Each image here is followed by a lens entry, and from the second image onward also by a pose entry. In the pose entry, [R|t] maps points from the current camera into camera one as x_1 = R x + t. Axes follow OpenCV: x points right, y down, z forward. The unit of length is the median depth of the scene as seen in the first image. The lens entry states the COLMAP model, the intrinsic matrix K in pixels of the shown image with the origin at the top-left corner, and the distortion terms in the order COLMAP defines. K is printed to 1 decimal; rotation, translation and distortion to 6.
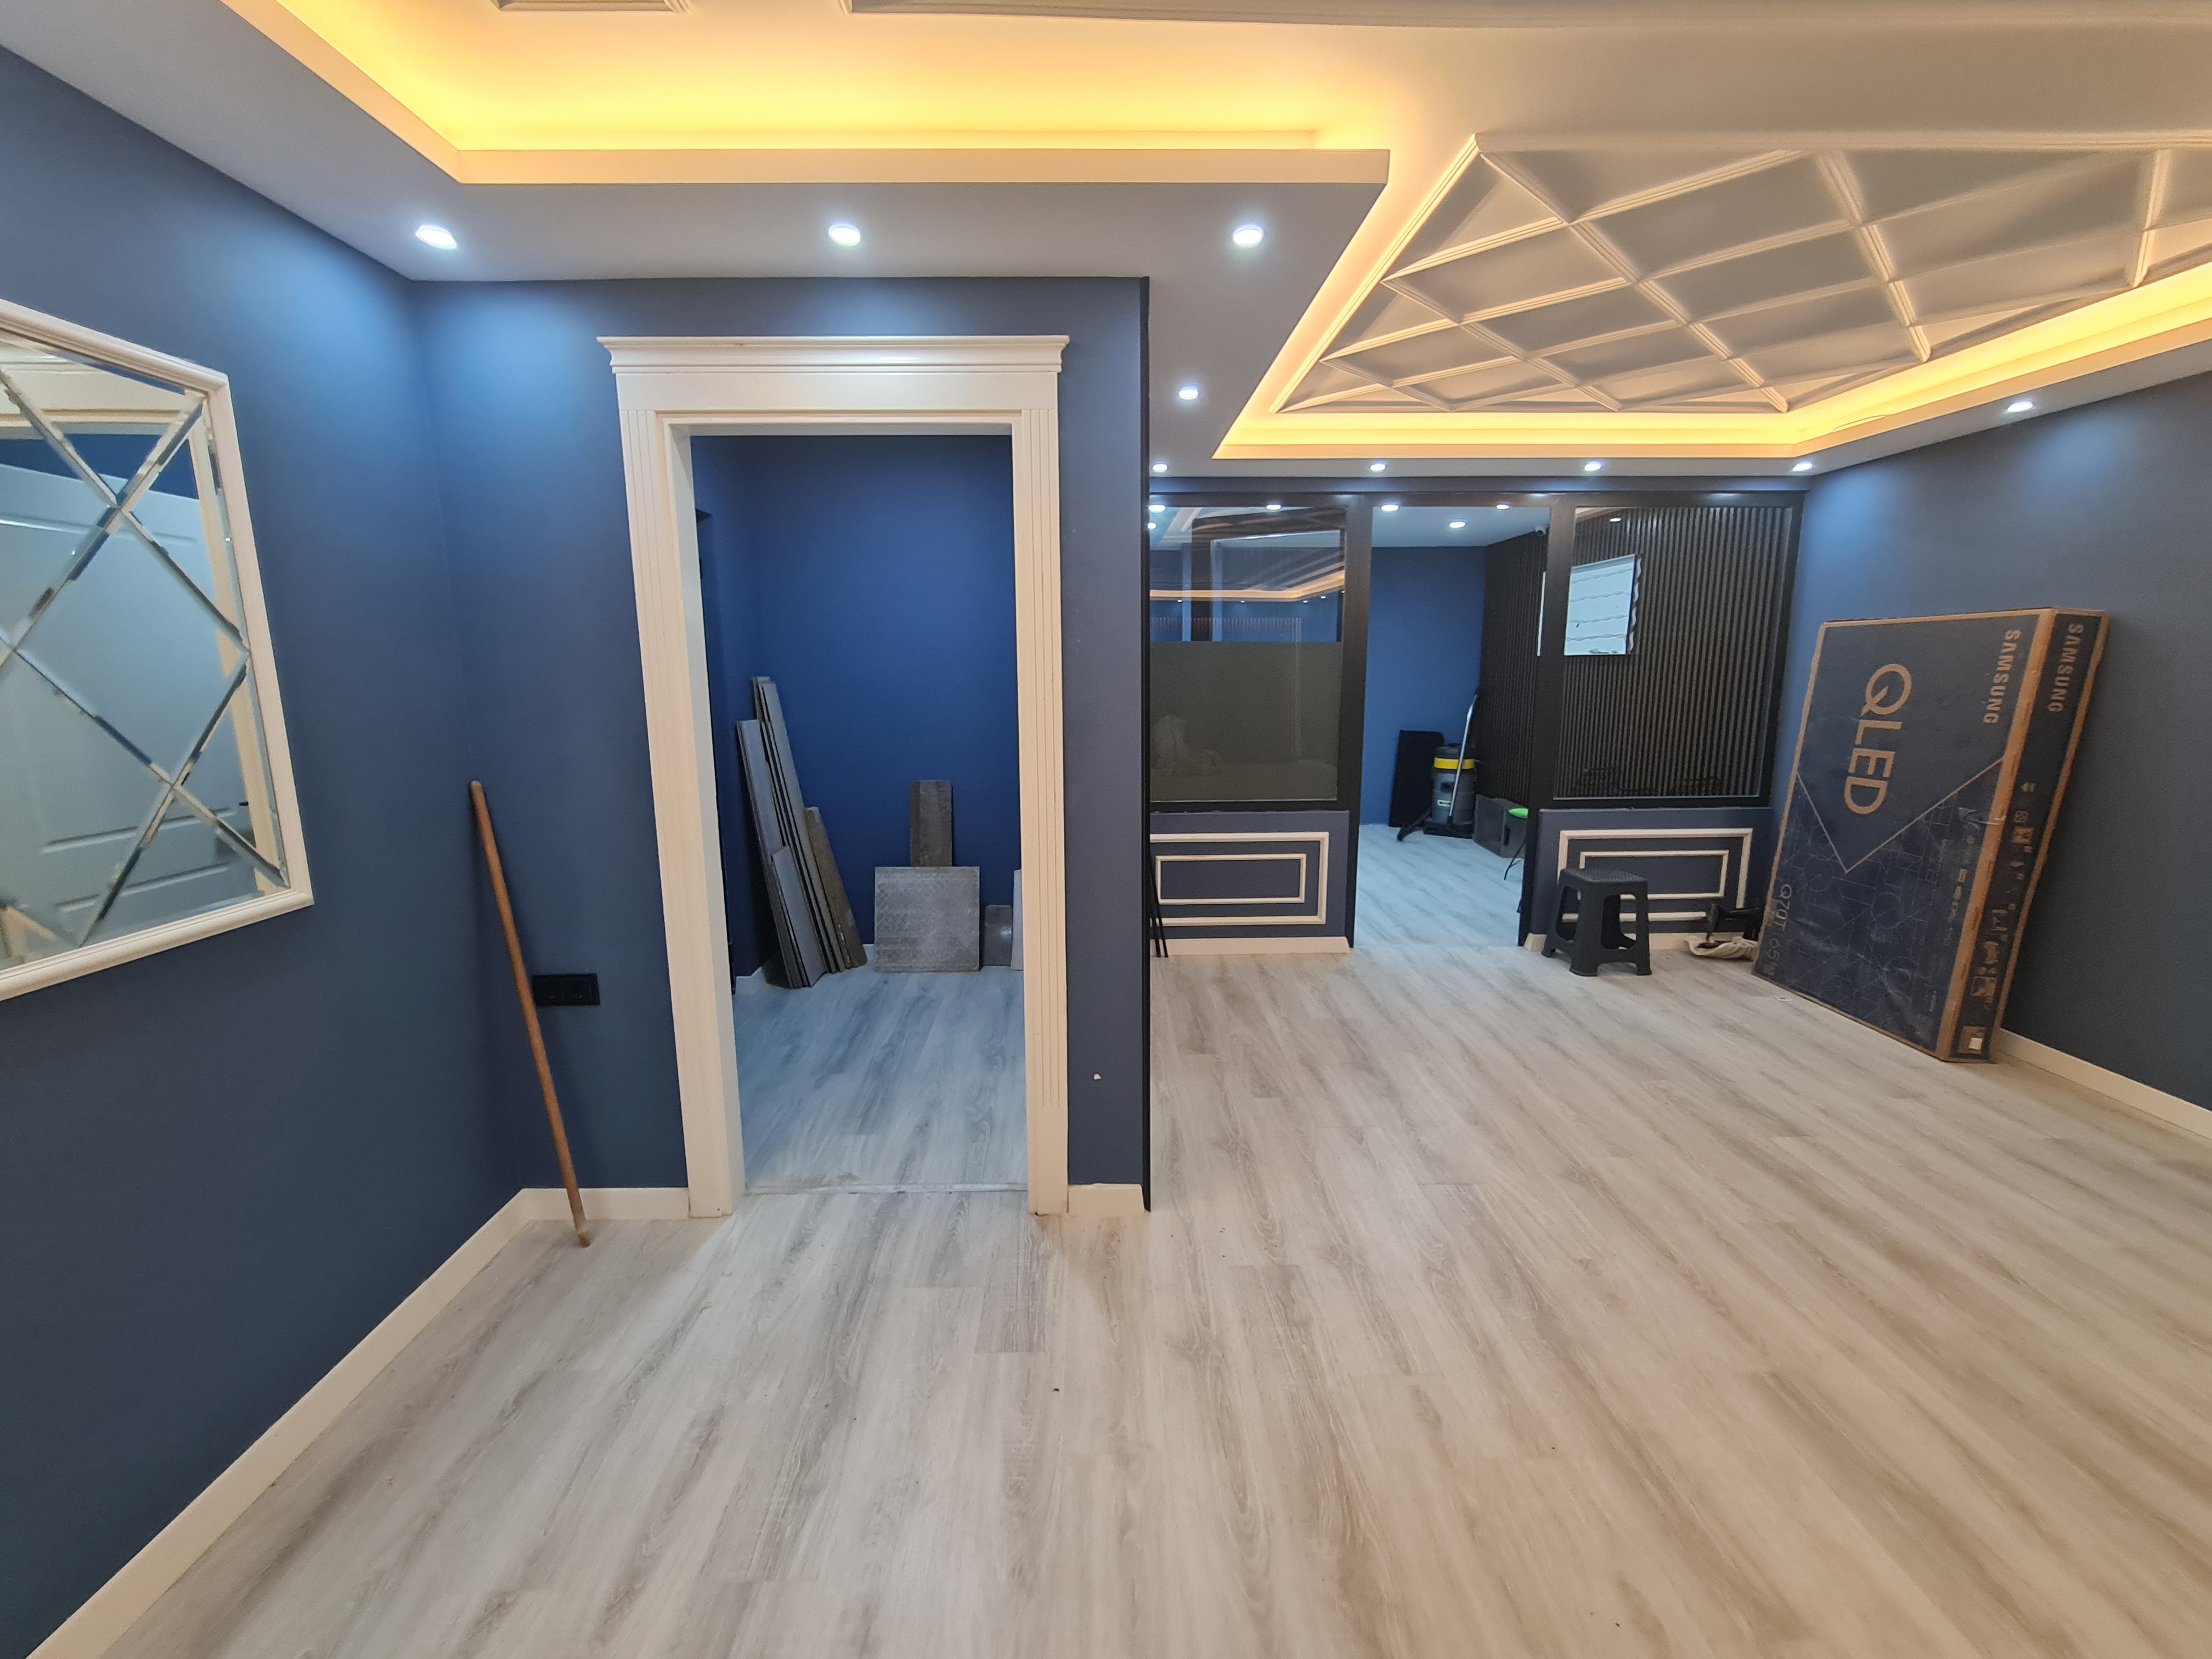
lens RADIAL K [[905.3, 0, 1108.3], [0, 905.3, 821.7], [0, 0, 1]] dist [0.003159, 0.000398]
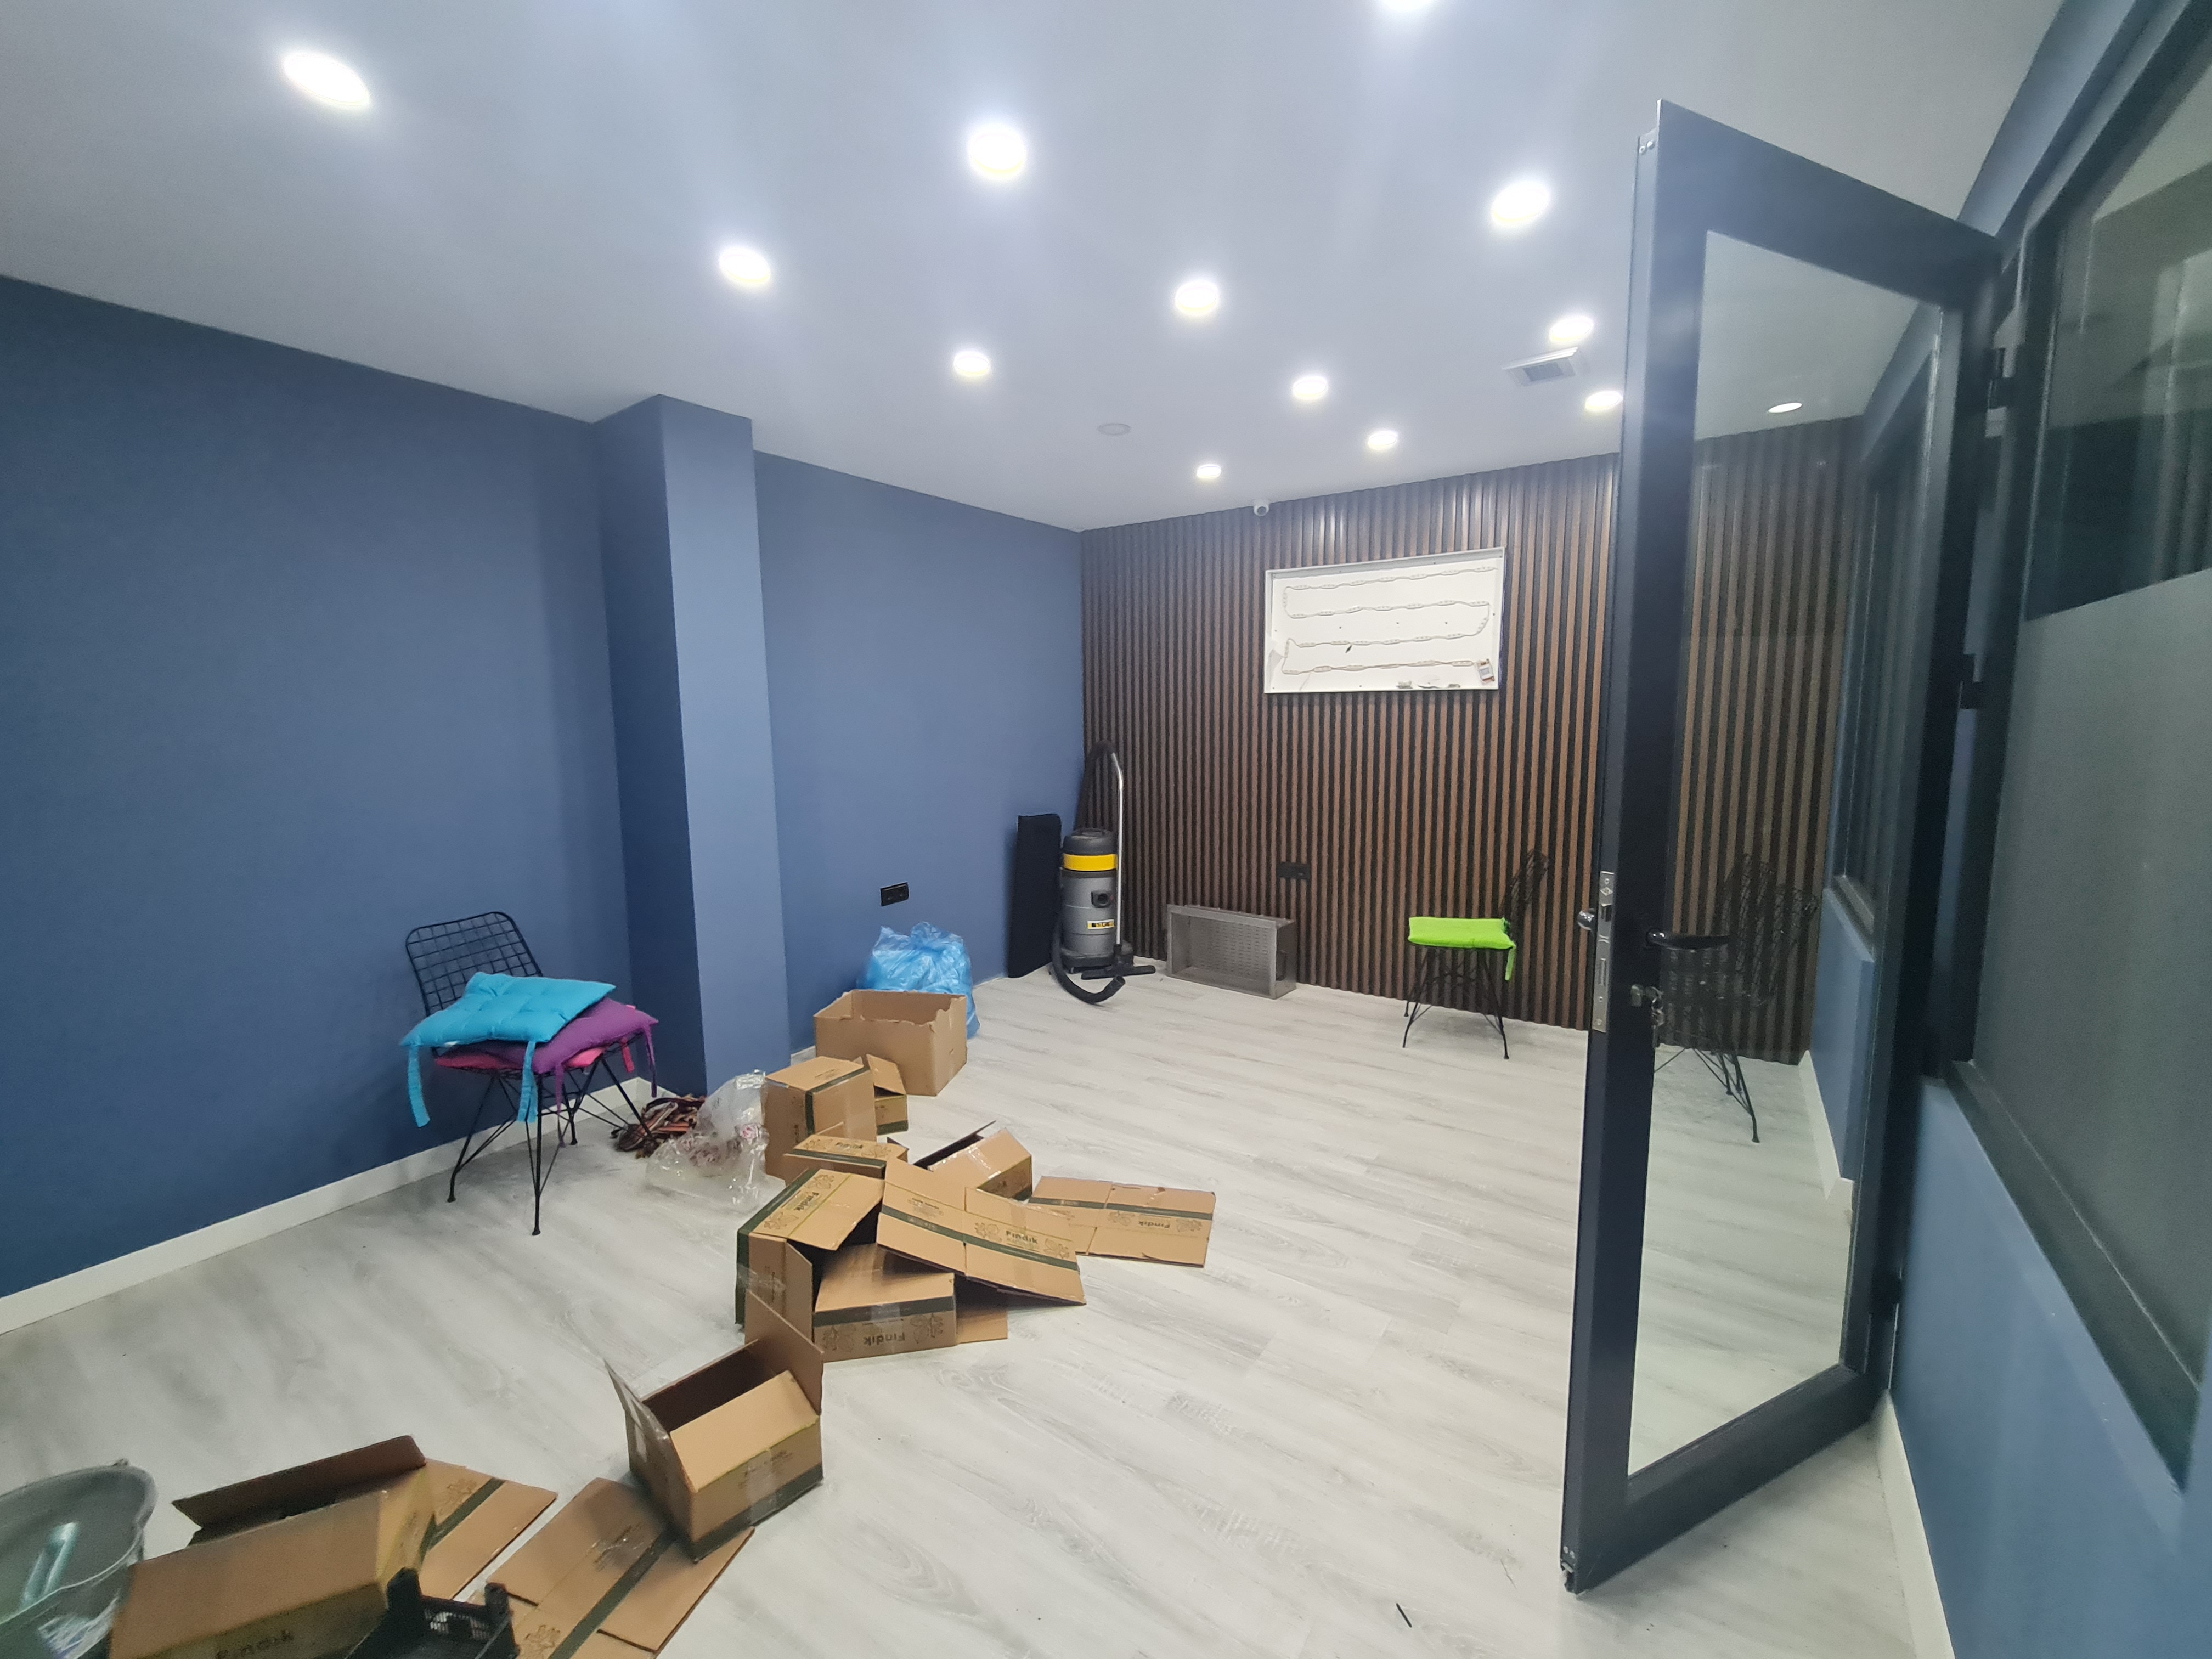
lens RADIAL K [[905.3, 0, 1102.5], [0, 905.3, 828.3], [0, 0, 1]] dist [0.003159, 0.000398]
pose [[0.588837, -0.101236, 0.801886, -0.253318], [0.147306, 0.988950, 0.016684, -0.180609], [-0.794715, 0.108298, 0.597243, 1.124809]]
